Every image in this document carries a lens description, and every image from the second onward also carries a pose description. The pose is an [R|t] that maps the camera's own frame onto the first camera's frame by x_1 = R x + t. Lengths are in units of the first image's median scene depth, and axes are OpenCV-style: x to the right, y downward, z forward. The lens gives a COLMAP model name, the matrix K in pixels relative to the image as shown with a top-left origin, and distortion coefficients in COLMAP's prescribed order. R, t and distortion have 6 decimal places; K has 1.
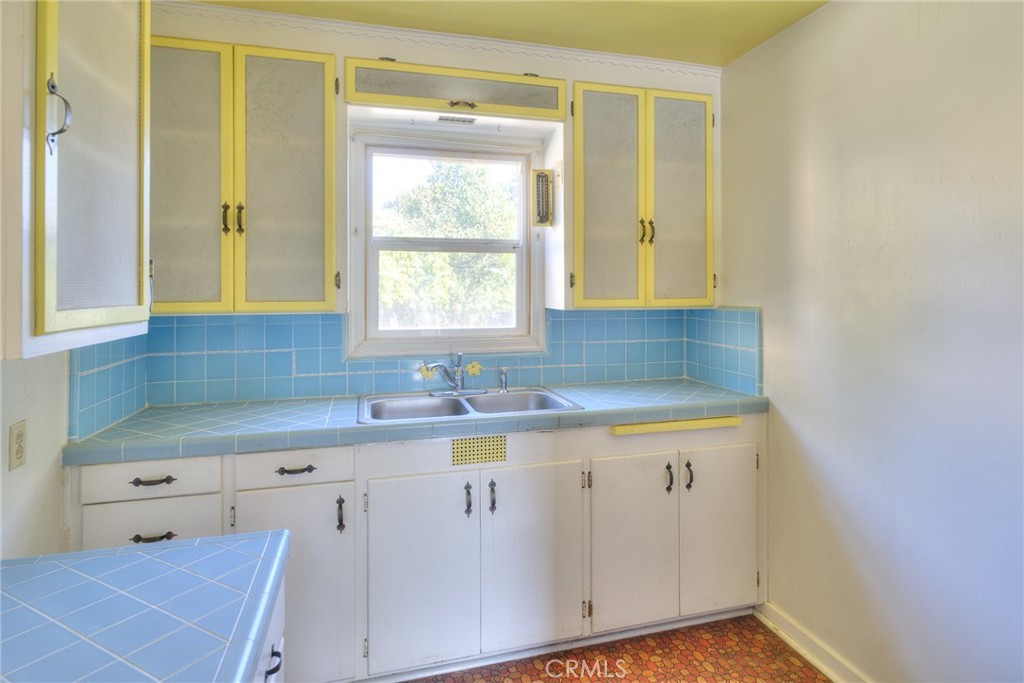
lens RADIAL K [[575.9, 0, 512.3], [0, 575.9, 285.2], [0, 0, 1]] dist [0.000099, 0.000812]
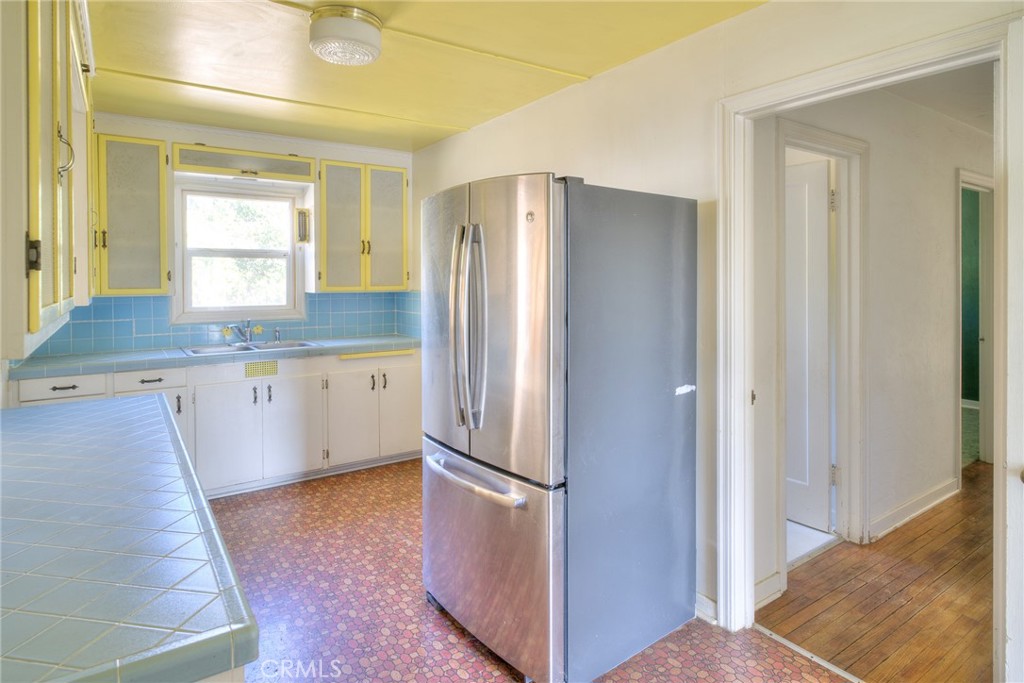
lens RADIAL K [[575.9, 0, 512.3], [0, 575.9, 285.2], [0, 0, 1]] dist [0.000099, 0.000812]
pose [[0.939359, -0.005830, 0.342886, 0.058003], [0.000505, 0.999878, 0.015616, -0.006898], [-0.342935, -0.014495, 0.939247, -0.873759]]
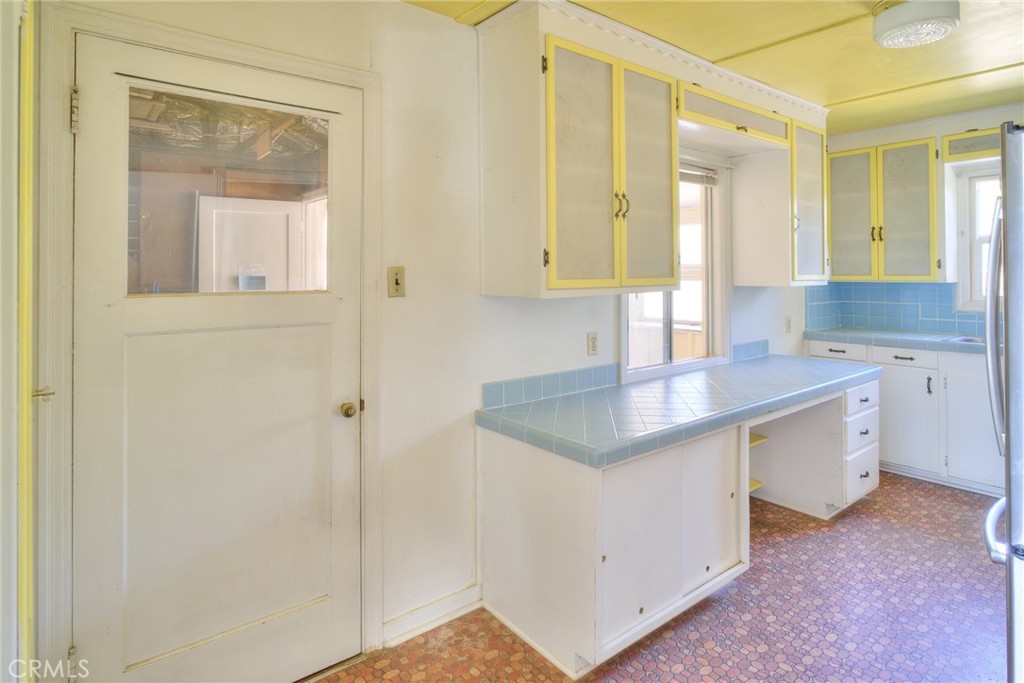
lens RADIAL K [[562.2, 0, 525.2], [0, 562.2, 264.6], [0, 0, 1]] dist [-0.000958, -0.000150]
pose [[0.417544, -0.012023, -0.908577, 0.695668], [0.009834, 0.999914, -0.008713, -0.003843], [0.908603, -0.005297, 0.417626, -0.829464]]
